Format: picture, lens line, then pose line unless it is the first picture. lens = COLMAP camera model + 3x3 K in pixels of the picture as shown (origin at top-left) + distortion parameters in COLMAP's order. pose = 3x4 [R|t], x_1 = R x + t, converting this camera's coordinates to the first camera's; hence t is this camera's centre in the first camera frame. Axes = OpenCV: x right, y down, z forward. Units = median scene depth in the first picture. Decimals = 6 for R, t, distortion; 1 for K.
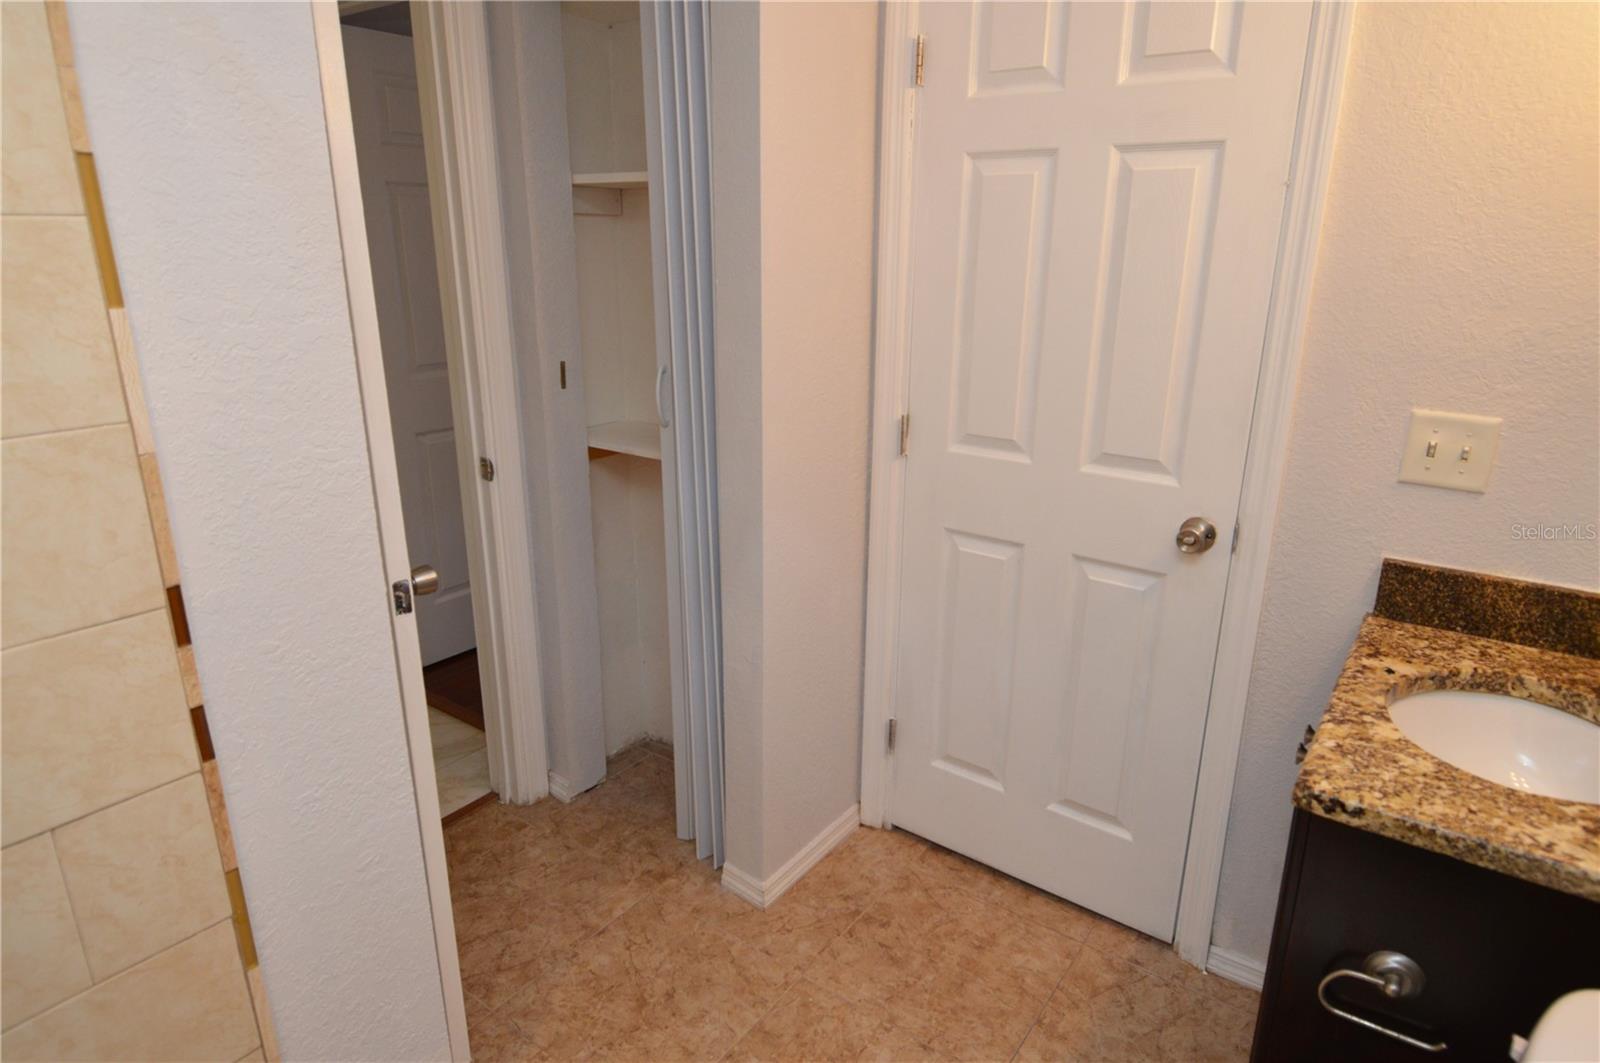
lens RADIAL K [[931.8, 0, 792.1], [0, 931.8, 530.6], [0, 0, 1]] dist [0.030834, -0.041007]
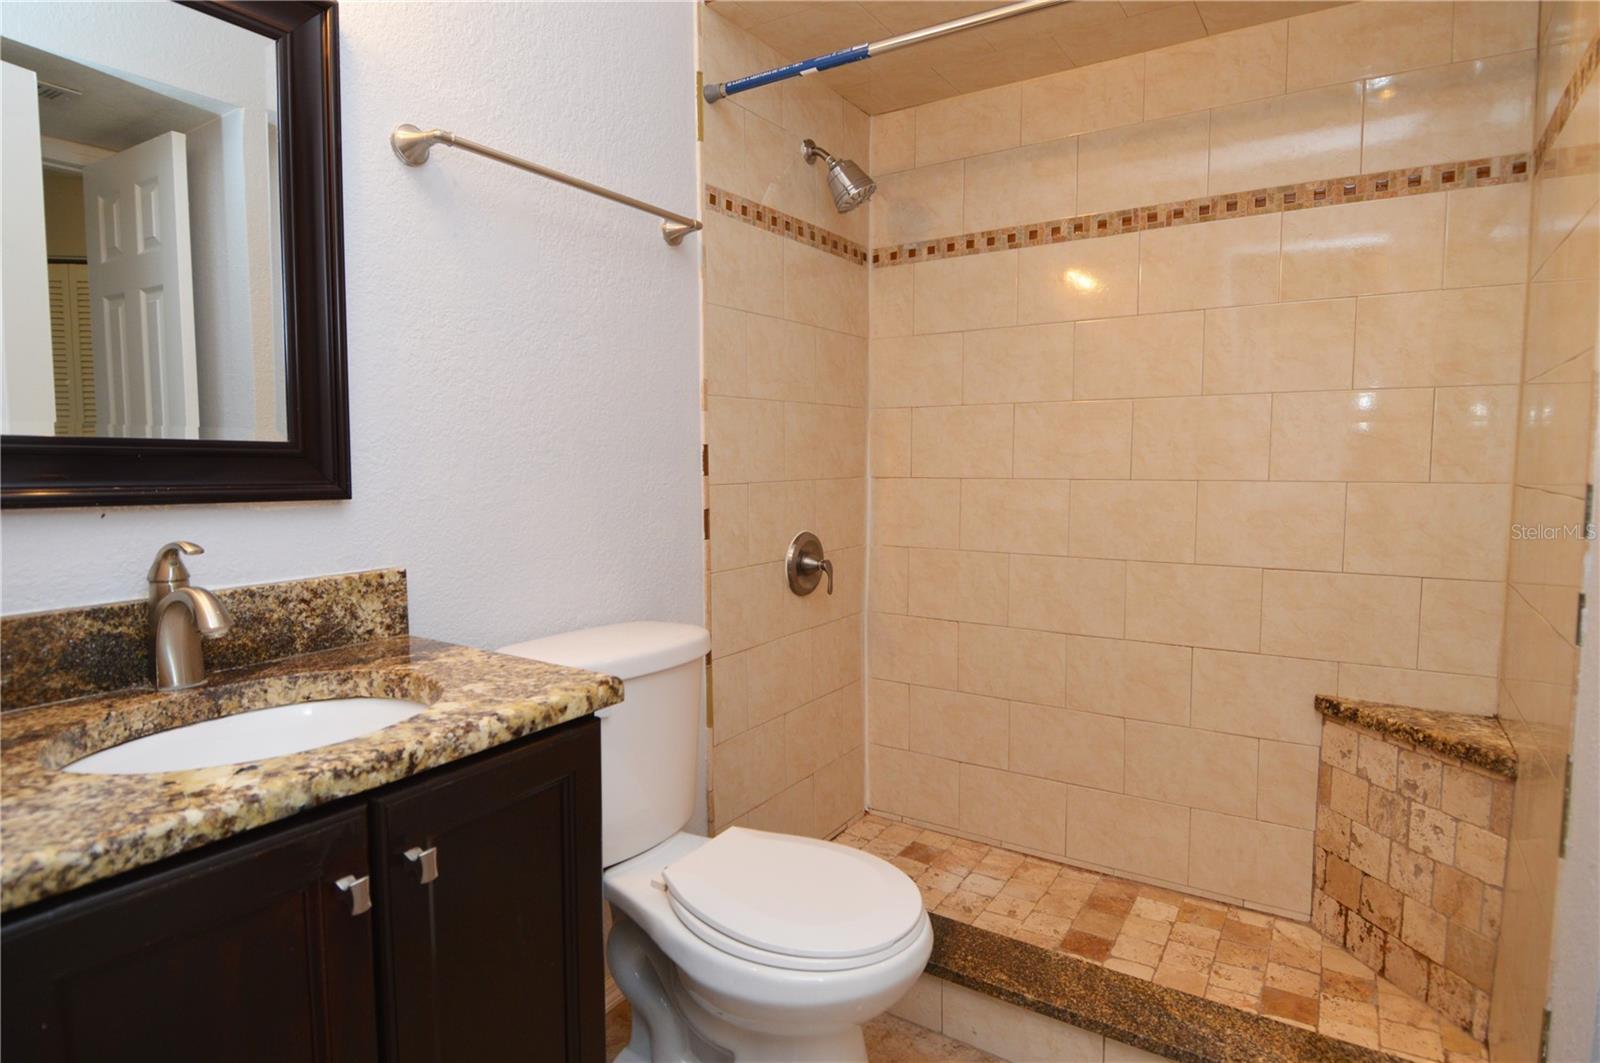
lens RADIAL K [[864.0, 0, 800.6], [0, 864.0, 522.0], [0, 0, 1]] dist [0.022721, -0.029838]
pose [[-0.997295, 0.006182, -0.073239, 0.308071], [-0.021279, 0.929498, 0.368213, -0.198261], [0.070352, 0.368775, -0.926852, 1.405607]]
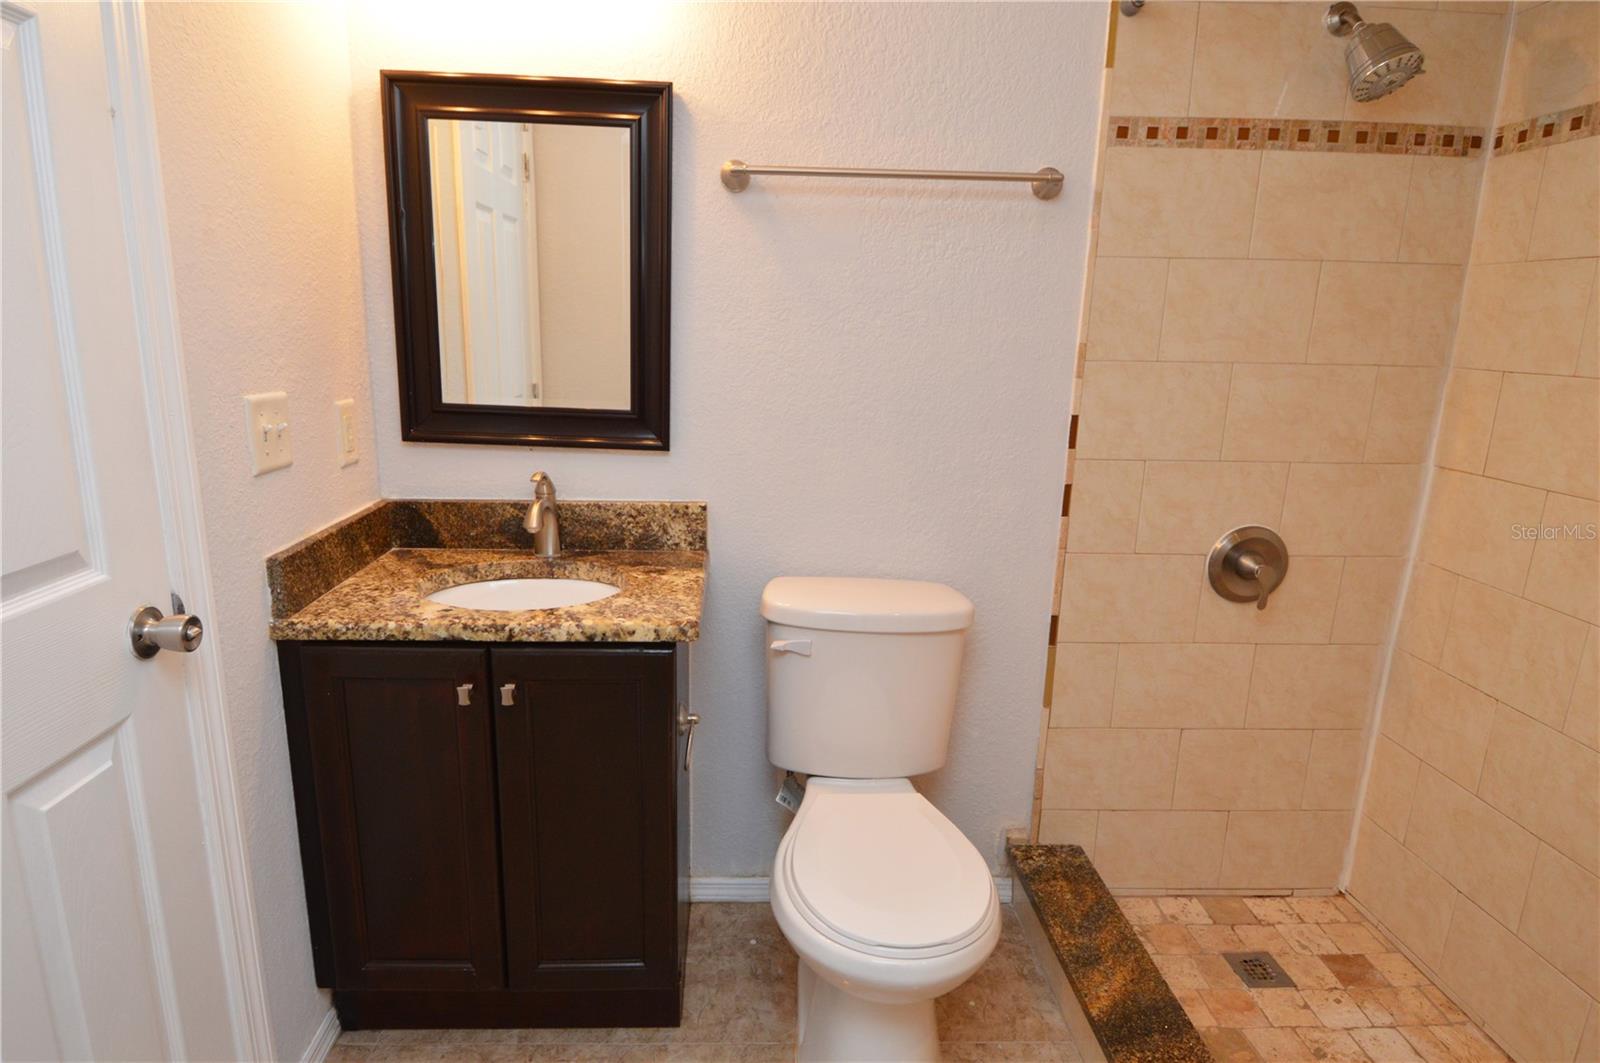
lens RADIAL K [[895.8, 0, 780.6], [0, 895.8, 529.3], [0, 0, 1]] dist [0.024003, -0.031650]
pose [[-0.631155, -0.190133, 0.751992, -0.377236], [0.205898, 0.893642, 0.398760, -0.265749], [-0.747830, 0.406513, -0.524879, 1.161634]]
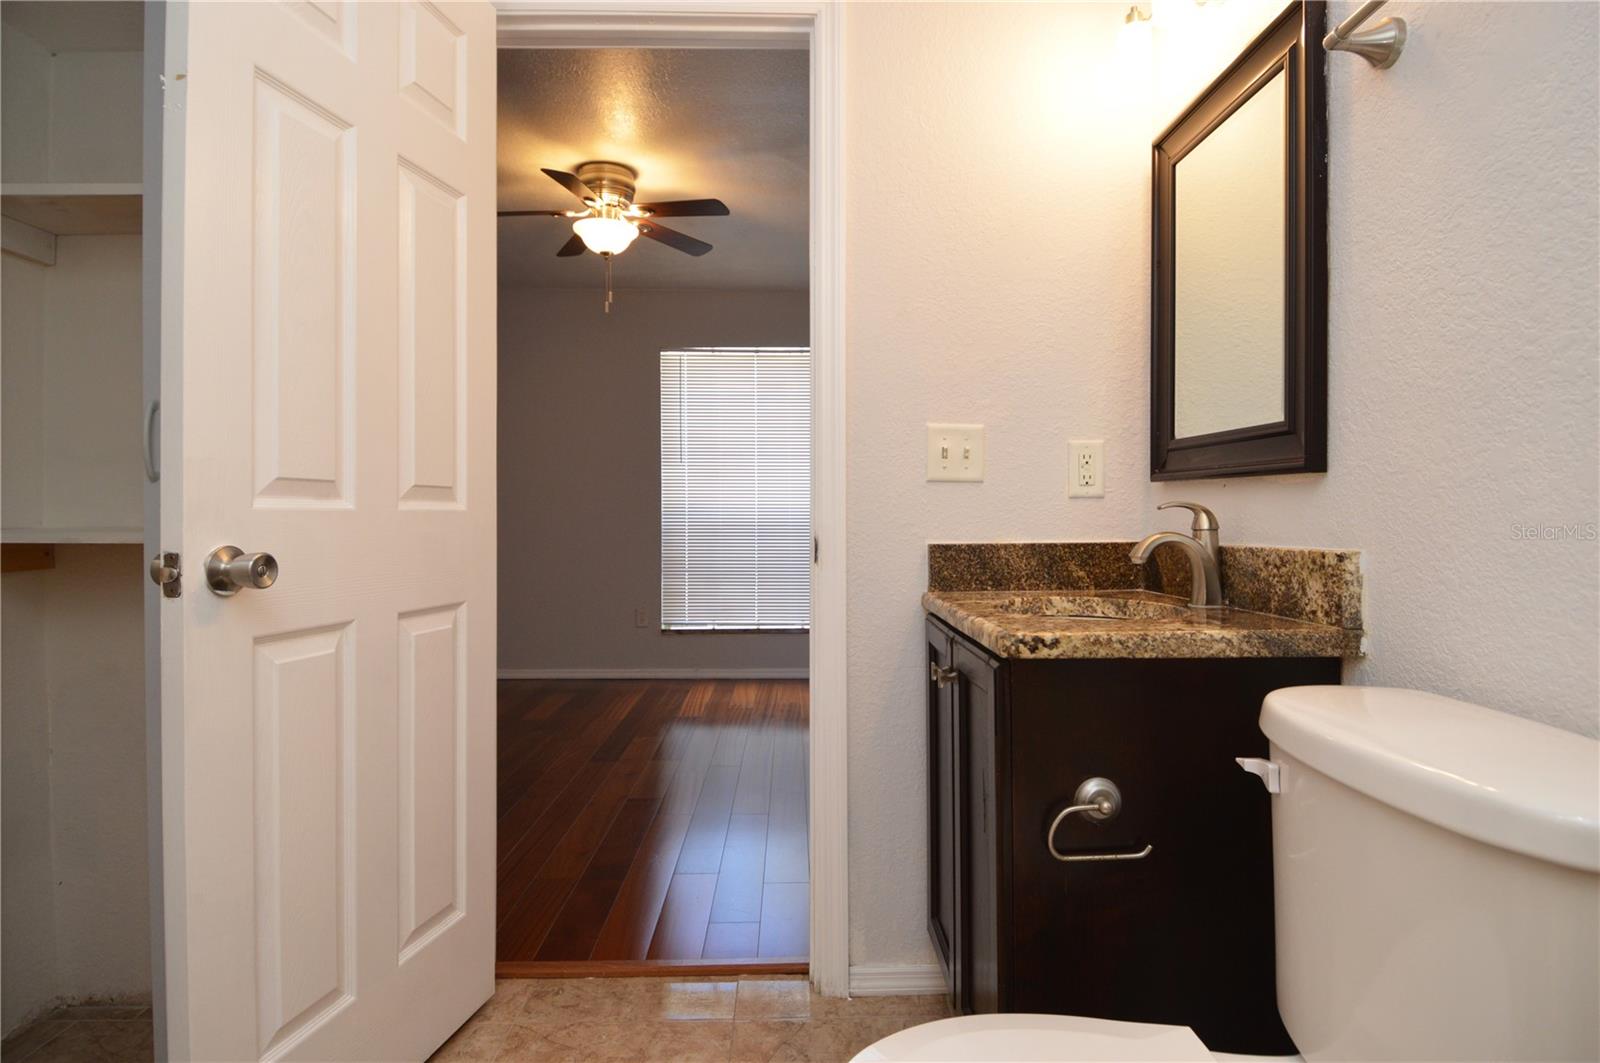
lens RADIAL K [[864.0, 0, 800.6], [0, 864.0, 522.0], [0, 0, 1]] dist [0.022721, -0.029838]
pose [[0.793937, -0.002542, 0.607995, -0.210058], [0.180805, 0.955739, -0.232104, 0.254532], [-0.580495, 0.294205, 0.759256, 0.241914]]
